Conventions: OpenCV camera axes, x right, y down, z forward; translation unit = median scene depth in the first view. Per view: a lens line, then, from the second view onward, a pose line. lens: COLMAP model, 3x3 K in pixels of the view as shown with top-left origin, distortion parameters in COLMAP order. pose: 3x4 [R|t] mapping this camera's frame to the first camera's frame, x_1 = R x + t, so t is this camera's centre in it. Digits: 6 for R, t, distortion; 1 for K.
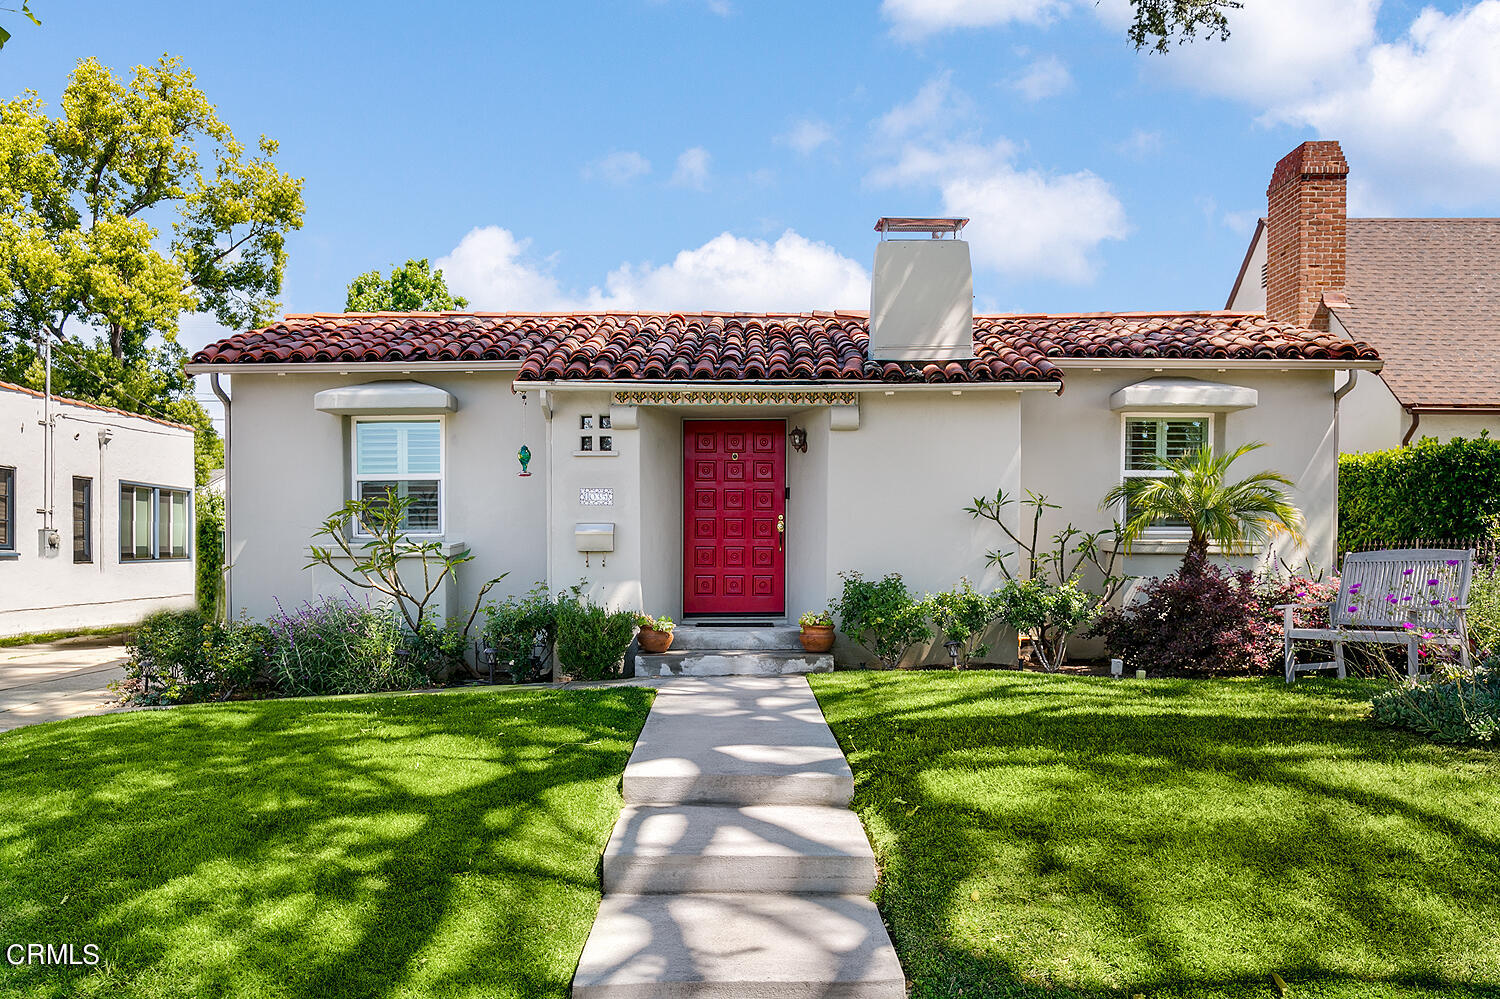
lens RADIAL K [[1187.7, 0, 734.0], [0, 1187.7, 578.6], [0, 0, 1]] dist [-0.003416, 0.003897]
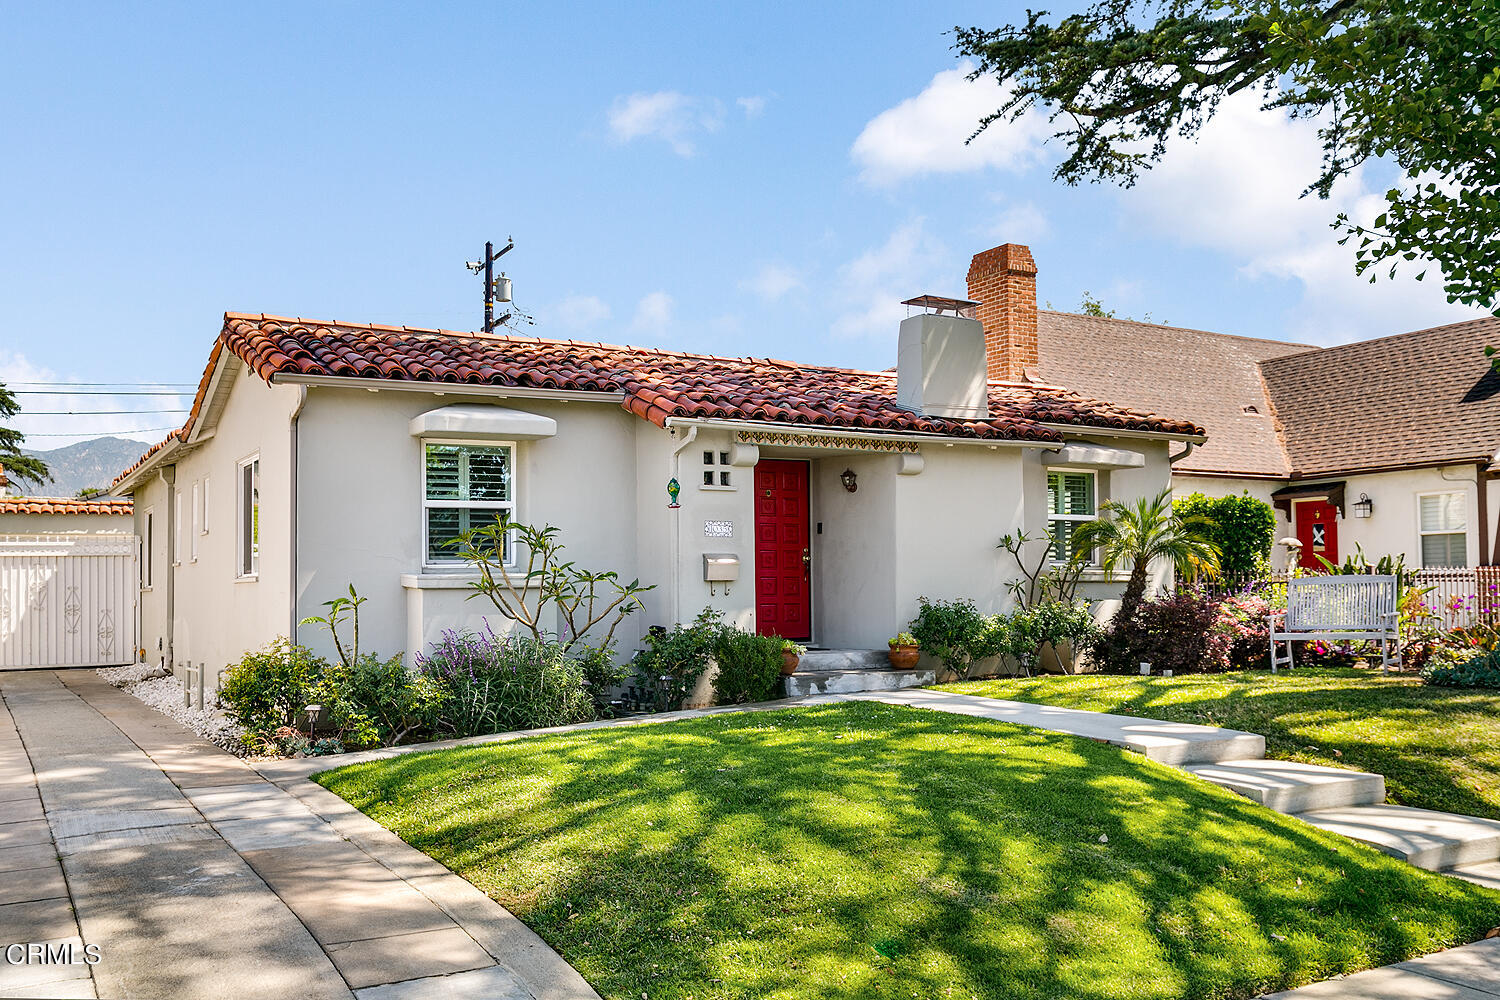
lens RADIAL K [[1299.1, 0, 785.6], [0, 1299.1, 550.1], [0, 0, 1]] dist [-0.008374, -0.000543]
pose [[0.866061, 0.007602, 0.499880, -0.631775], [0.019458, 0.998614, -0.048899, 0.006978], [-0.499559, 0.052077, 0.864713, -0.023213]]
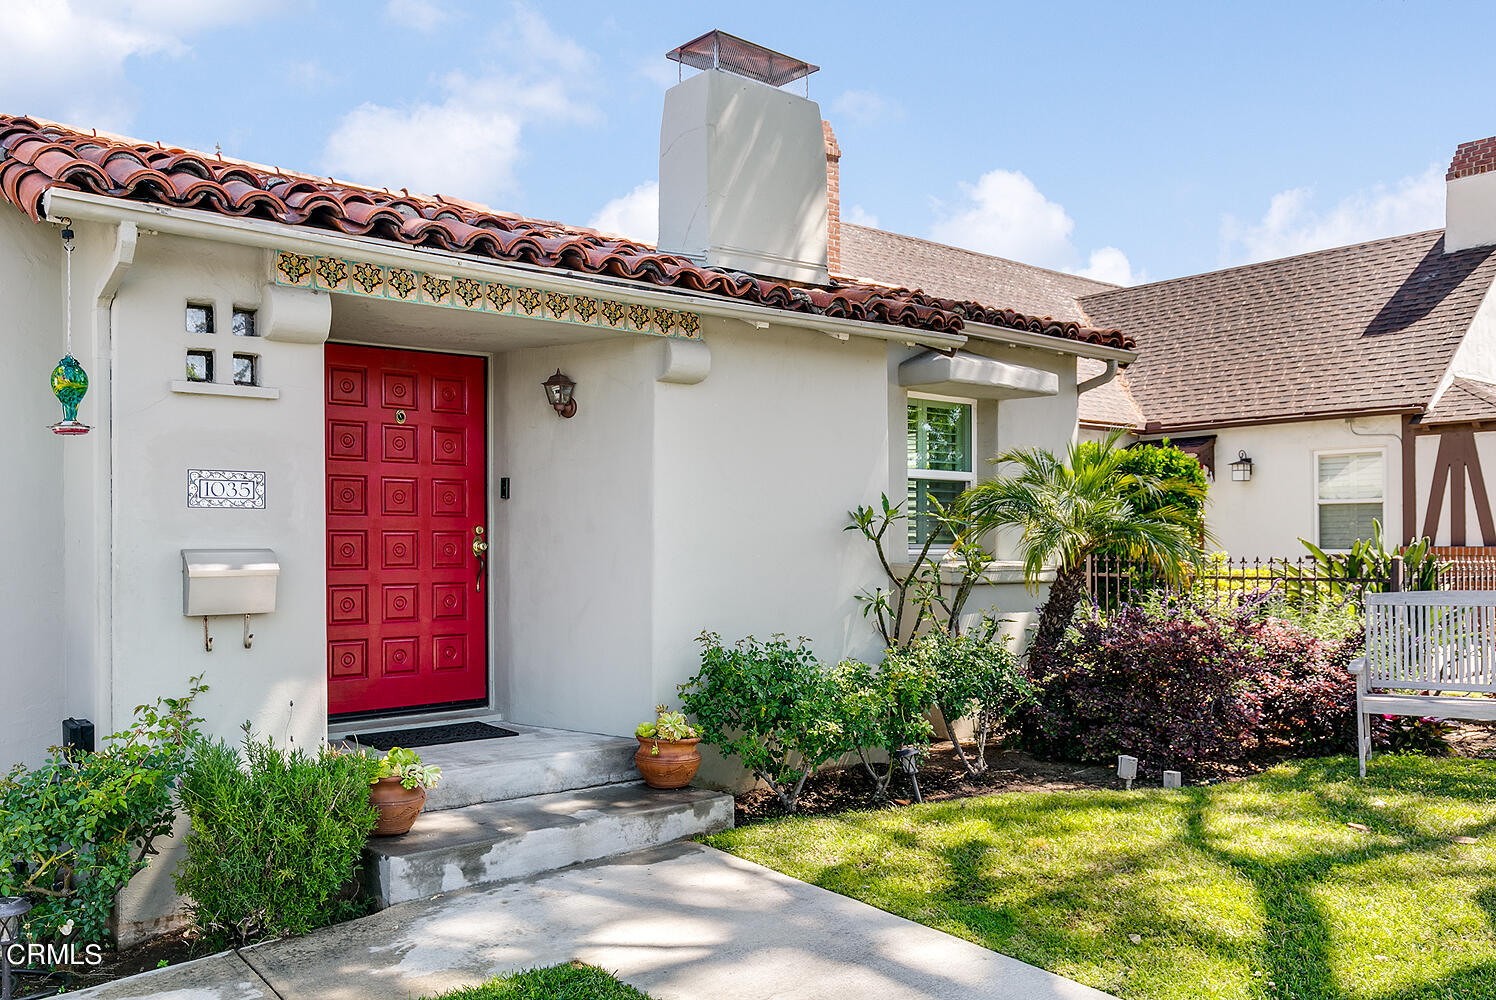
lens RADIAL K [[1197.0, 0, 733.1], [0, 1197.0, 545.0], [0, 0, 1]] dist [-0.011896, -0.005476]
pose [[0.781585, -0.004858, 0.623779, -0.241022], [0.015325, 0.999817, -0.011416, -0.040418], [-0.623610, 0.018482, 0.781517, 0.535157]]
